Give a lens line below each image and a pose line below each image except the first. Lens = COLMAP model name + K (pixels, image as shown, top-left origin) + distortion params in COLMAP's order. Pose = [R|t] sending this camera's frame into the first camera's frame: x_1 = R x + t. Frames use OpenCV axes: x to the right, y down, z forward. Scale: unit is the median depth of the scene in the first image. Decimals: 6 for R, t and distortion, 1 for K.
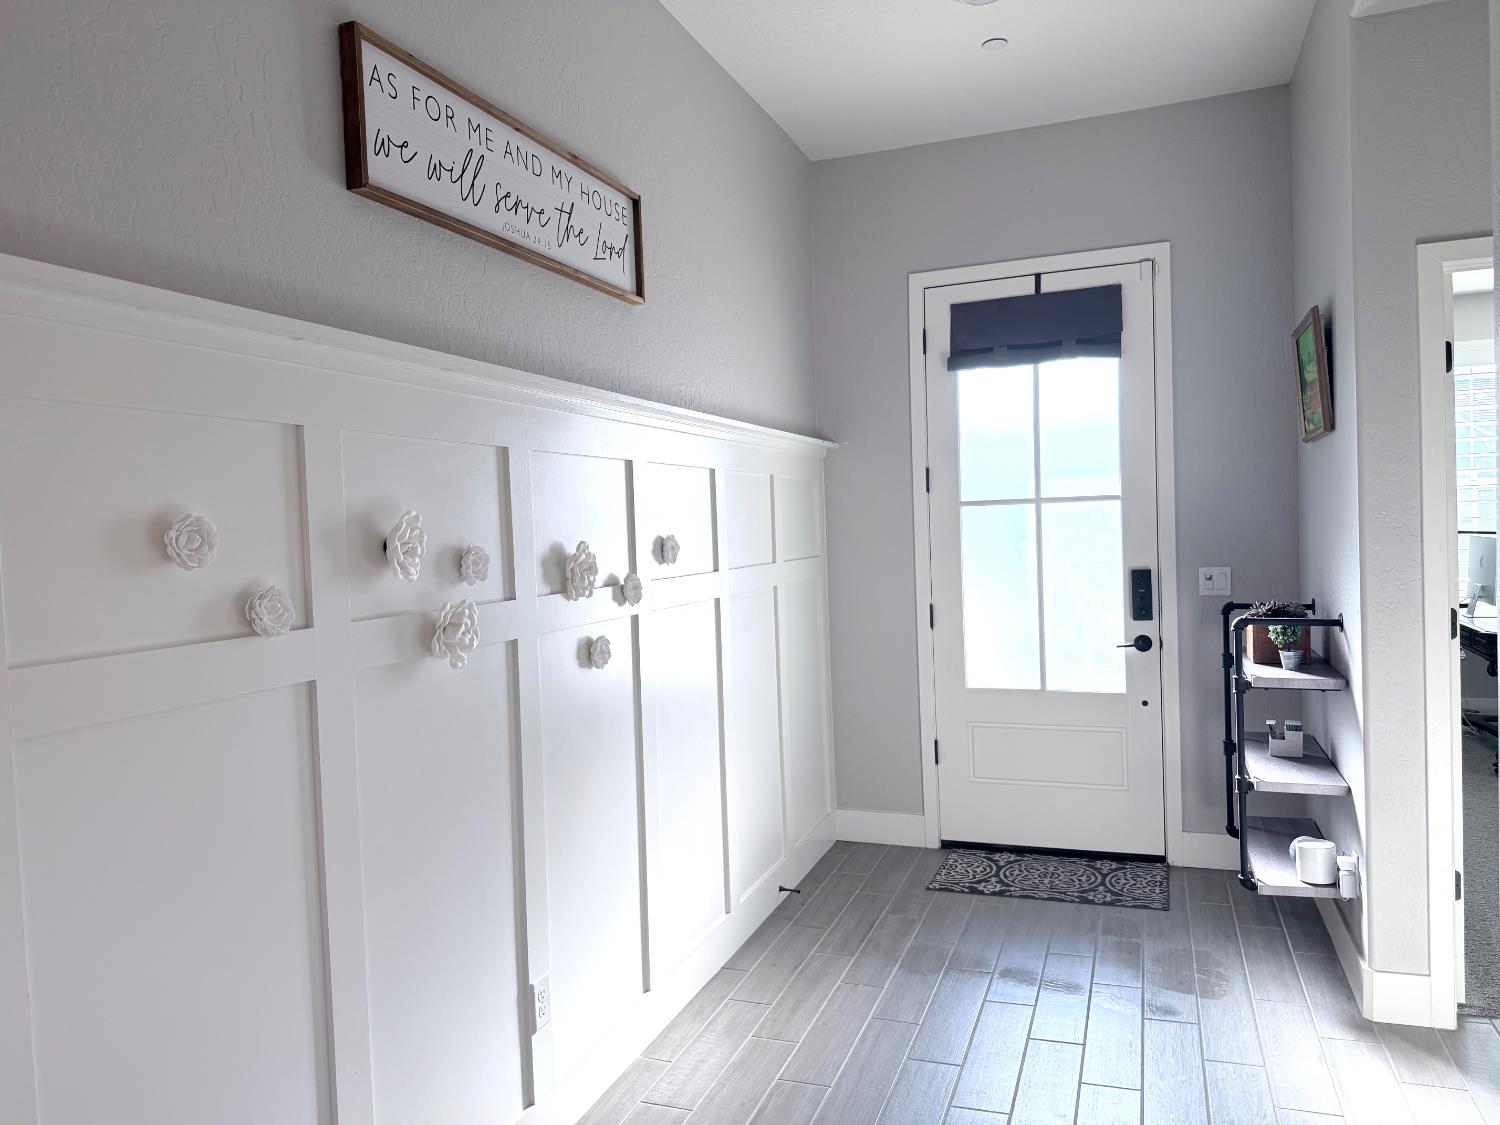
lens RADIAL K [[1059.2, 0, 751.6], [0, 1059.2, 563.1], [0, 0, 1]] dist [0.028661, -0.005757]
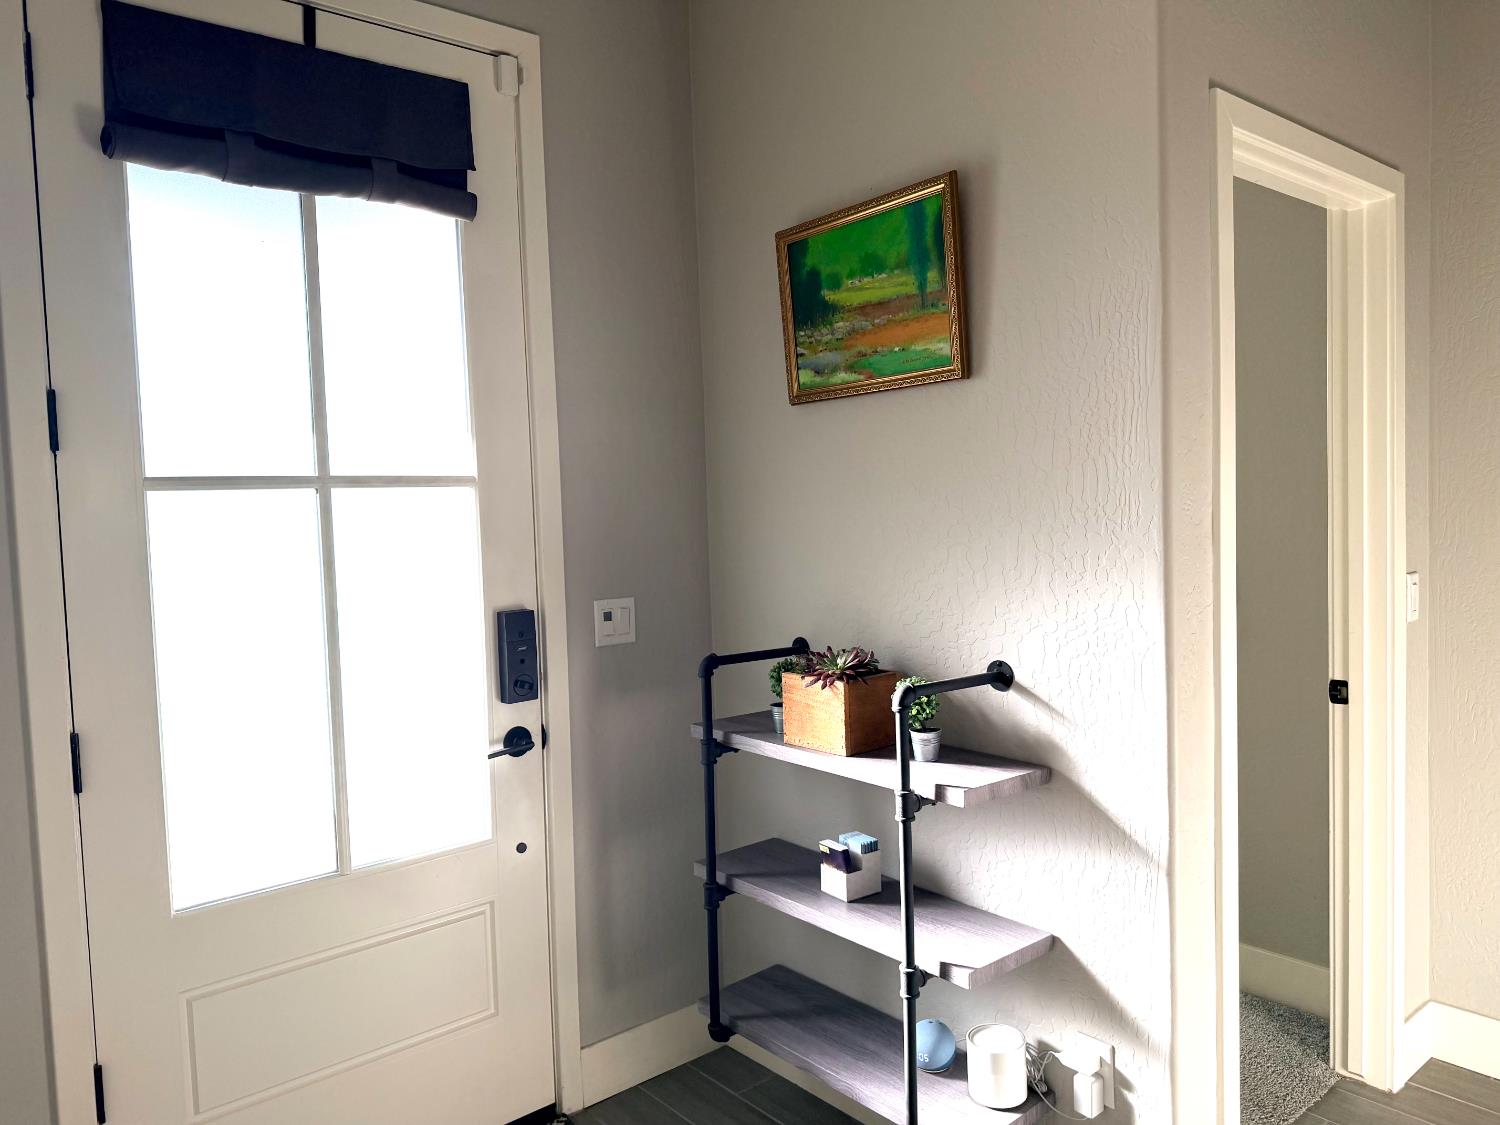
lens RADIAL K [[1059.2, 0, 751.8], [0, 1059.2, 552.7], [0, 0, 1]] dist [0.028661, -0.005757]
pose [[0.491531, -0.021827, 0.870586, -0.057053], [0.043200, 0.999066, 0.000658, -0.019300], [-0.869788, 0.037286, 0.492015, 0.614000]]
